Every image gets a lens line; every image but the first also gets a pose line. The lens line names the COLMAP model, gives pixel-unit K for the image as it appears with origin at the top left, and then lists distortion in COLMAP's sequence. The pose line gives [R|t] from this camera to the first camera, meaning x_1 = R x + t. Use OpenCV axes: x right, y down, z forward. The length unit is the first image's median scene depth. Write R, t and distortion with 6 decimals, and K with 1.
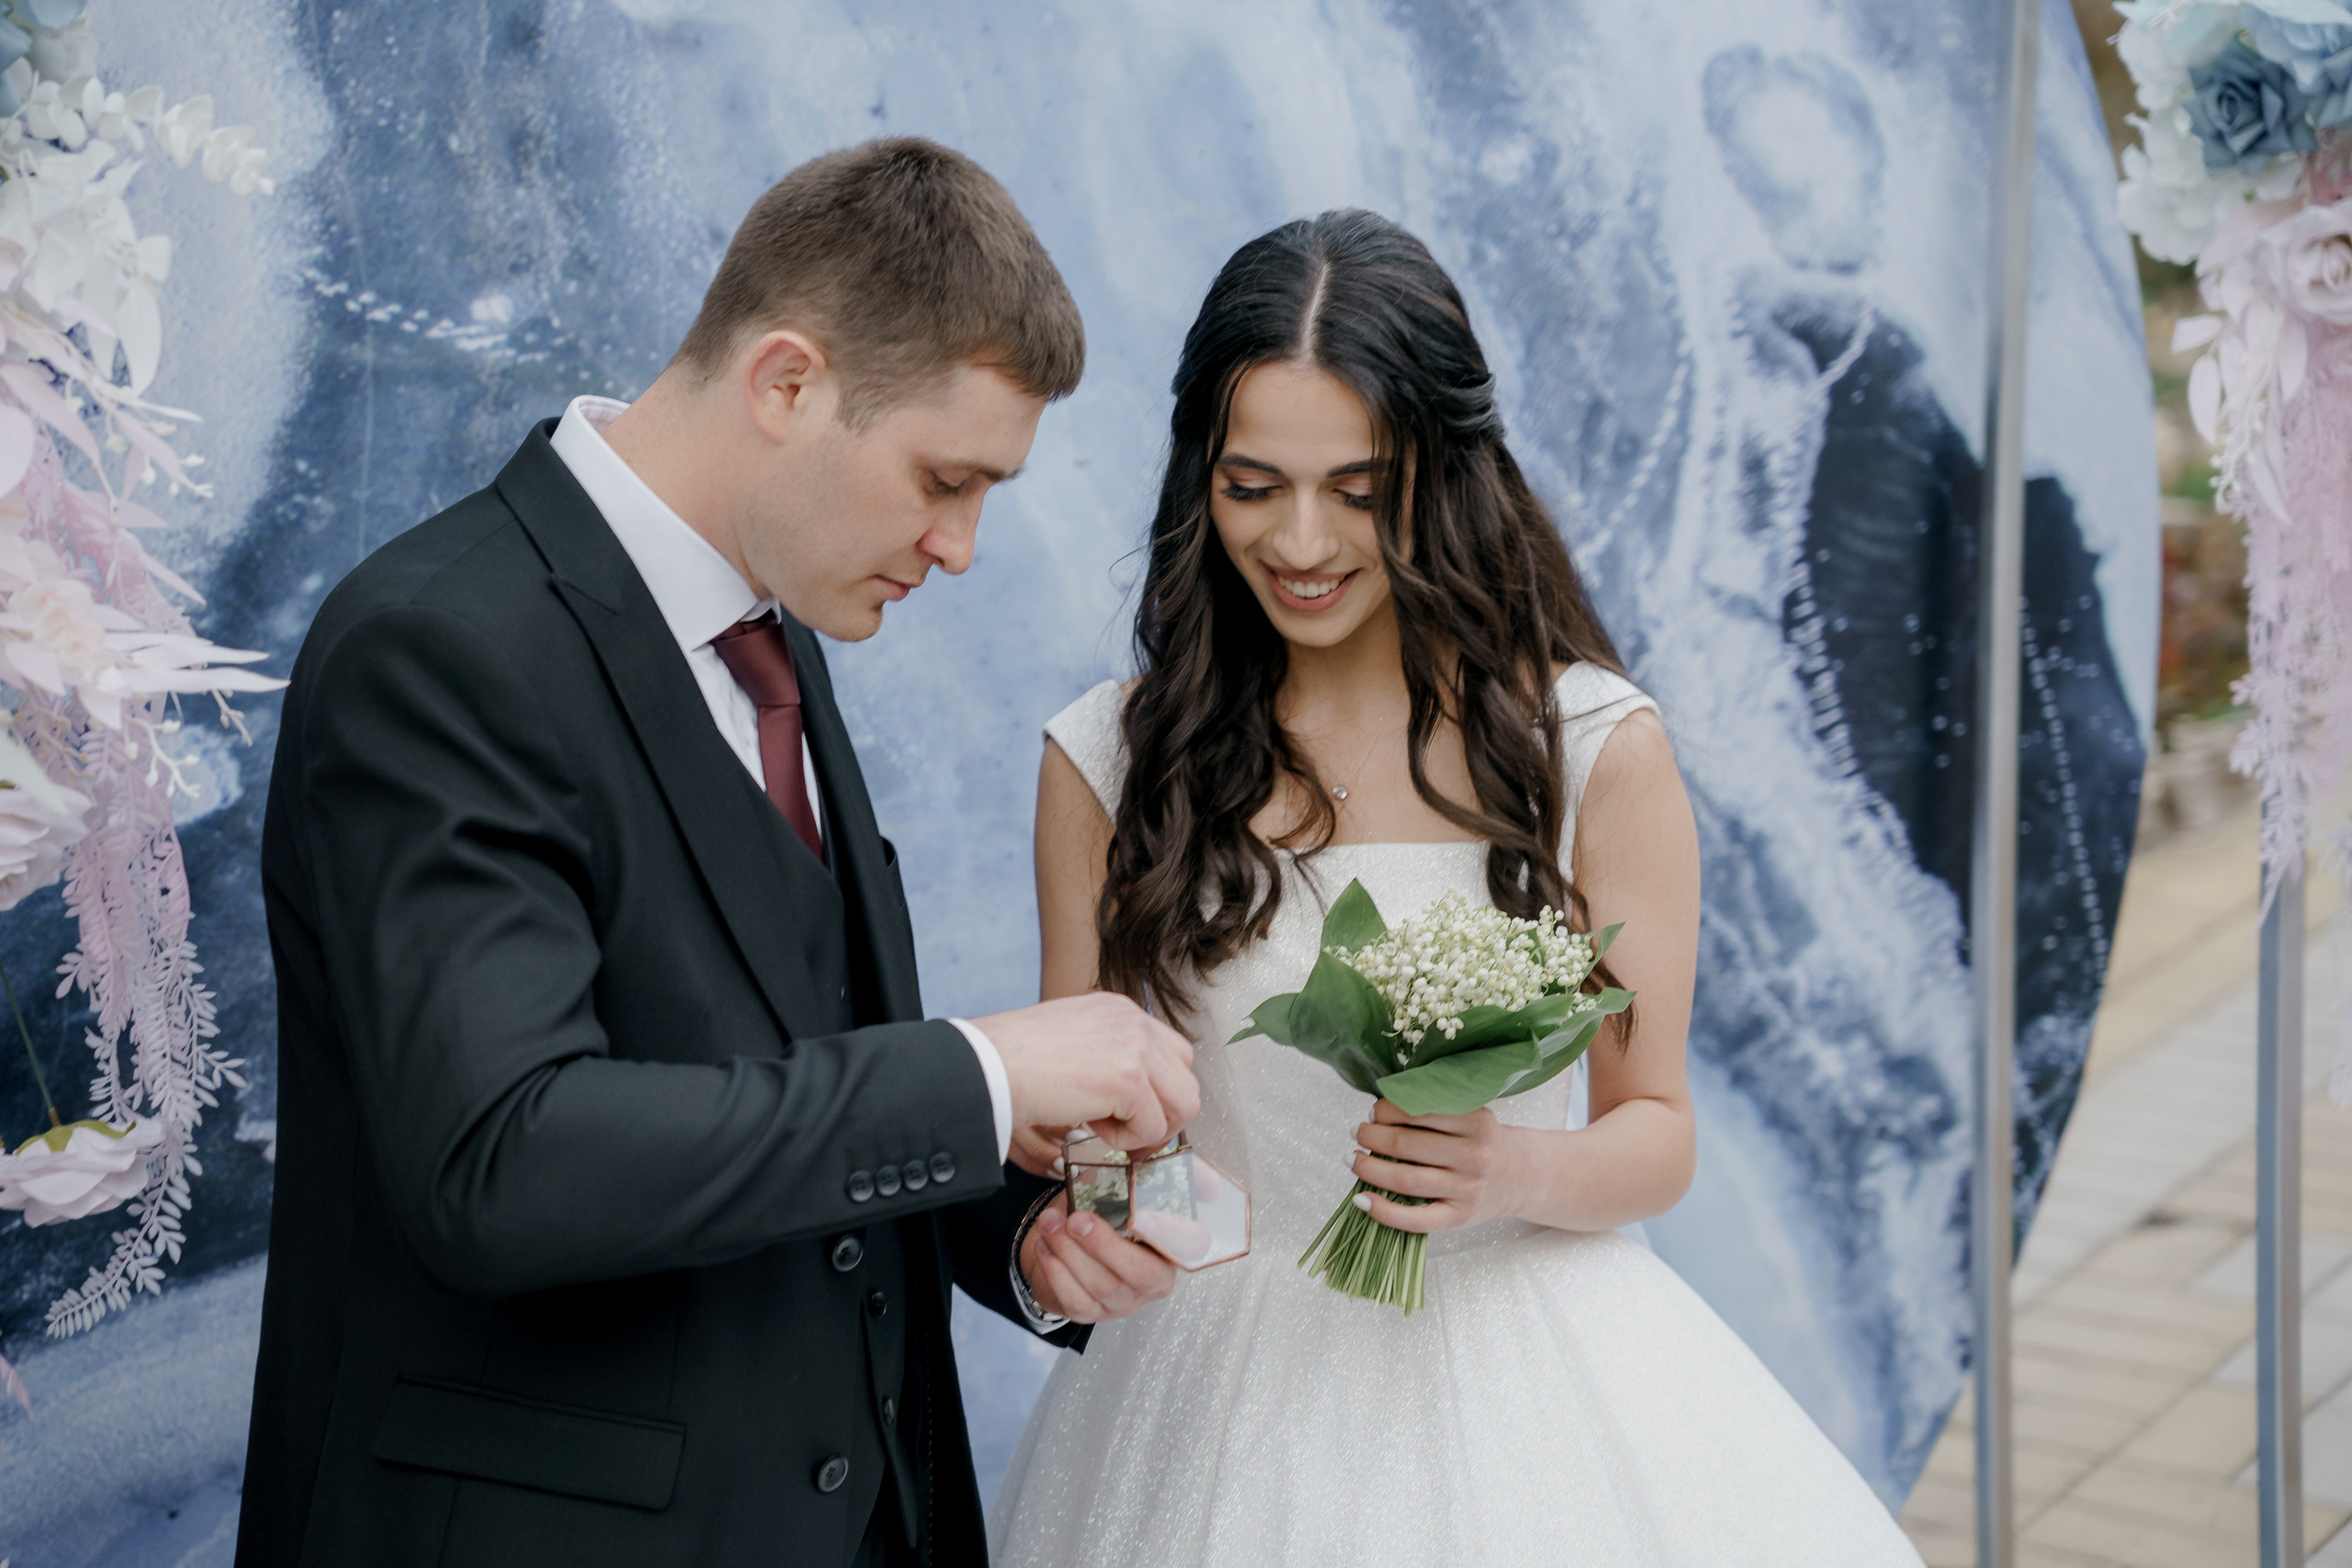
lens RADIAL K [[4587.3, 0, 1176.0], [0, 4587.3, 784.0], [0, 0, 1]] dist [0.436834, 1.992134]
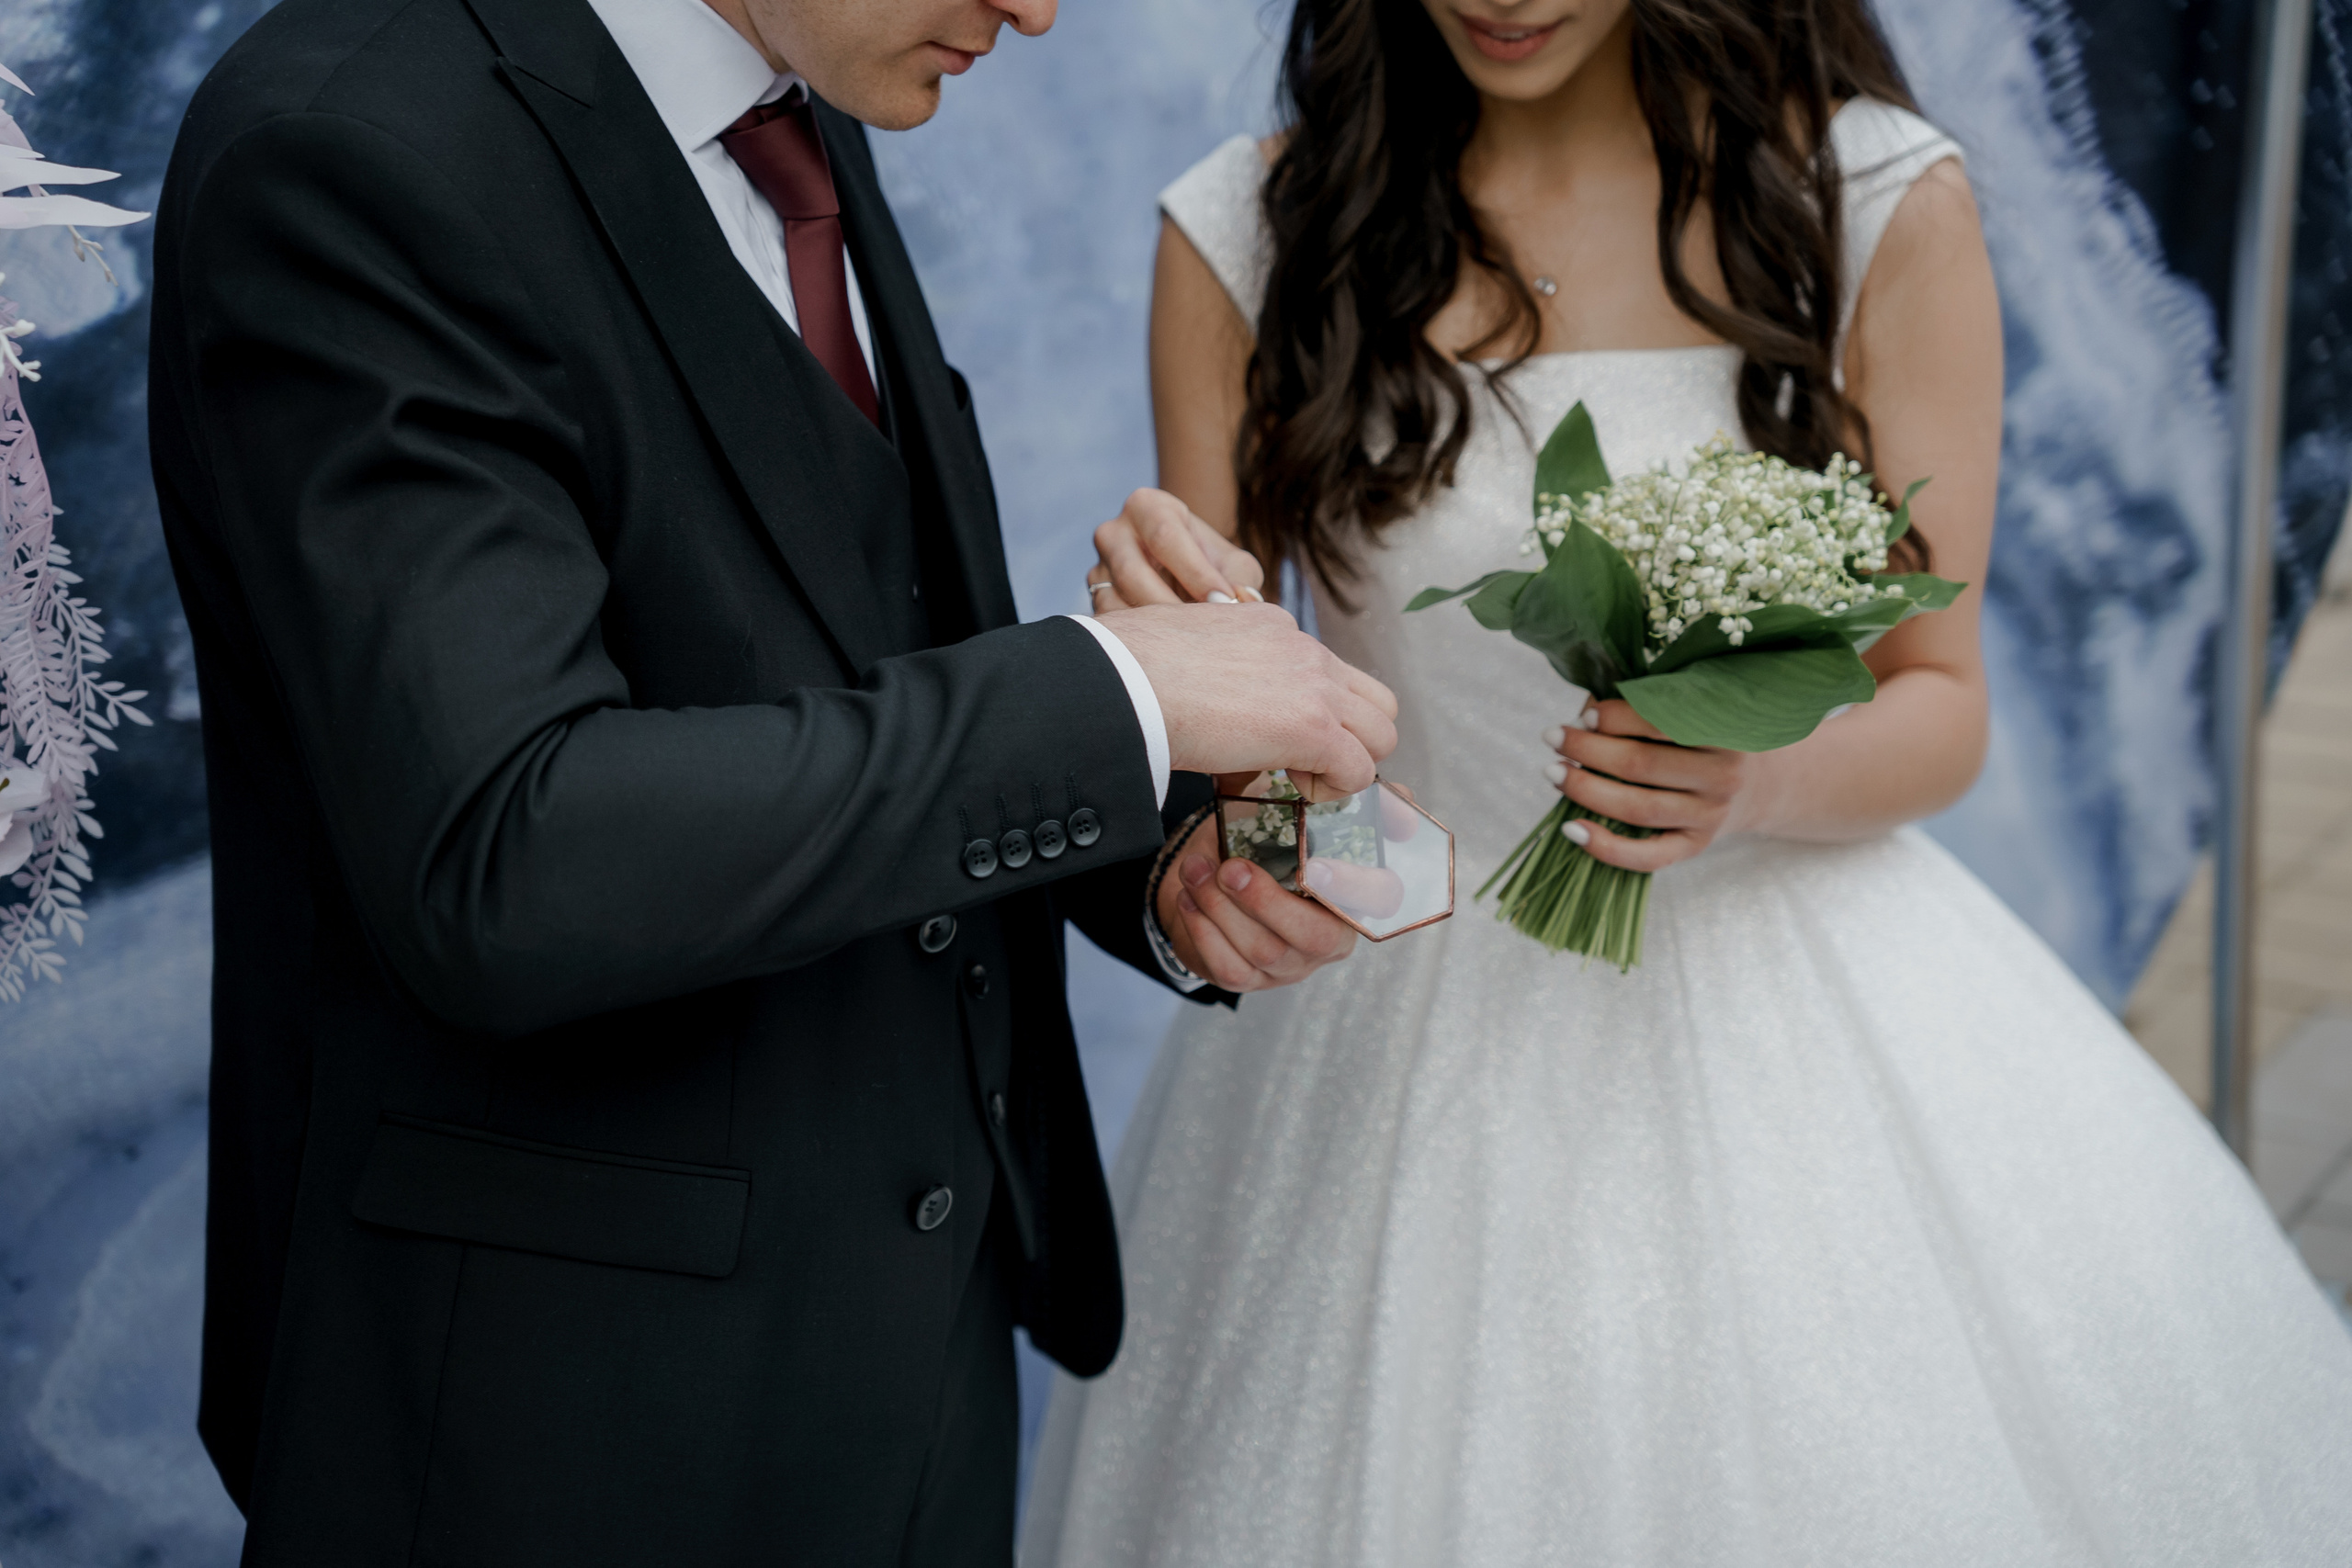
lens RADIAL K [[4690.0, 0, 1176.0], [0, 4690.0, 784.0], [0, 0, 1]] dist [0.527687, 0.174454]
pose [[0.999739, -0.022147, -0.005528, -0.024159], [0.022718, 0.988977, 0.146314, -0.034257], [0.002227, -0.146402, 0.989223, 0.202418]]
